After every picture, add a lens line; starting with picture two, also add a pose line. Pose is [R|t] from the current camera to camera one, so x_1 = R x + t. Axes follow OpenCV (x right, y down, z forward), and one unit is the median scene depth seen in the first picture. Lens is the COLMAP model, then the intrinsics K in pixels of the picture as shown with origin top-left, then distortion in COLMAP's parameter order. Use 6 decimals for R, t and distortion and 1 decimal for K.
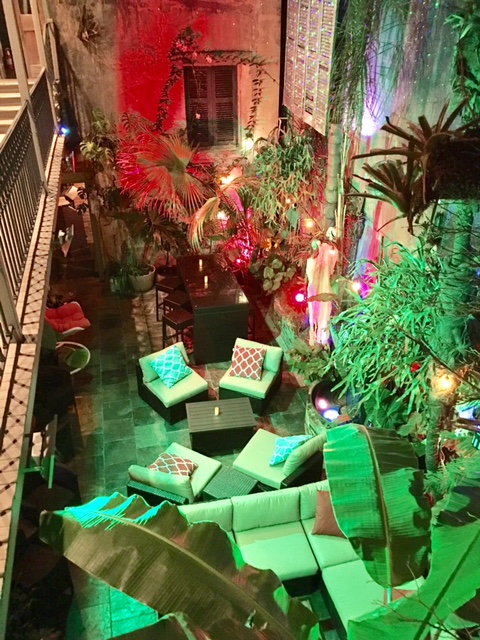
lens RADIAL K [[547.2, 0, 240.0], [0, 547.2, 320.0], [0, 0, 1]] dist [0.076510, -0.153019]
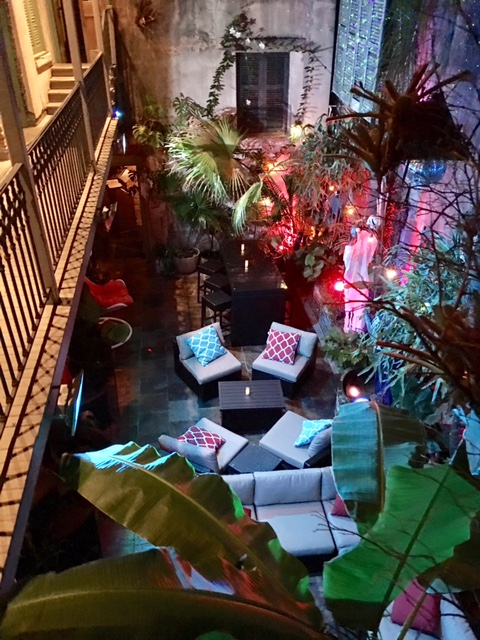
lens RADIAL K [[547.2, 0, 240.0], [0, 547.2, 320.0], [0, 0, 1]] dist [0.076510, -0.153019]
pose [[0.994581, 0.053306, -0.089259, 0.025213], [-0.051971, 0.998500, 0.017219, 0.015376], [0.090043, -0.012487, 0.995860, -0.018172]]
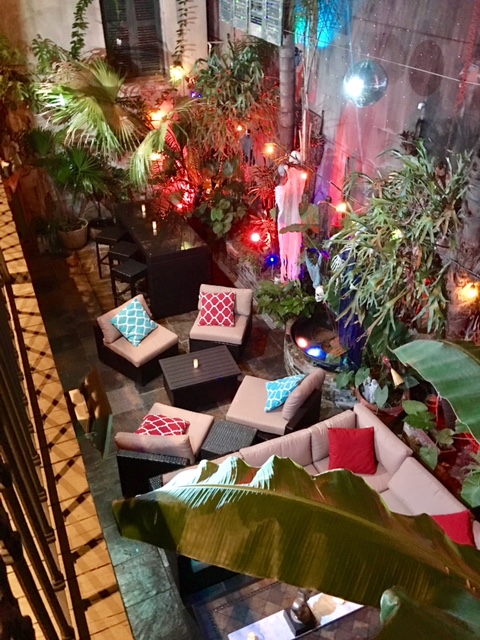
lens RADIAL K [[543.0, 0, 240.0], [0, 543.0, 320.0], [0, 0, 1]] dist [0.086349, -0.151336]
pose [[0.980315, -0.115335, 0.160252, -0.097349], [0.104006, 0.991561, 0.077394, 0.029482], [-0.167826, -0.059203, 0.984037, 0.093598]]
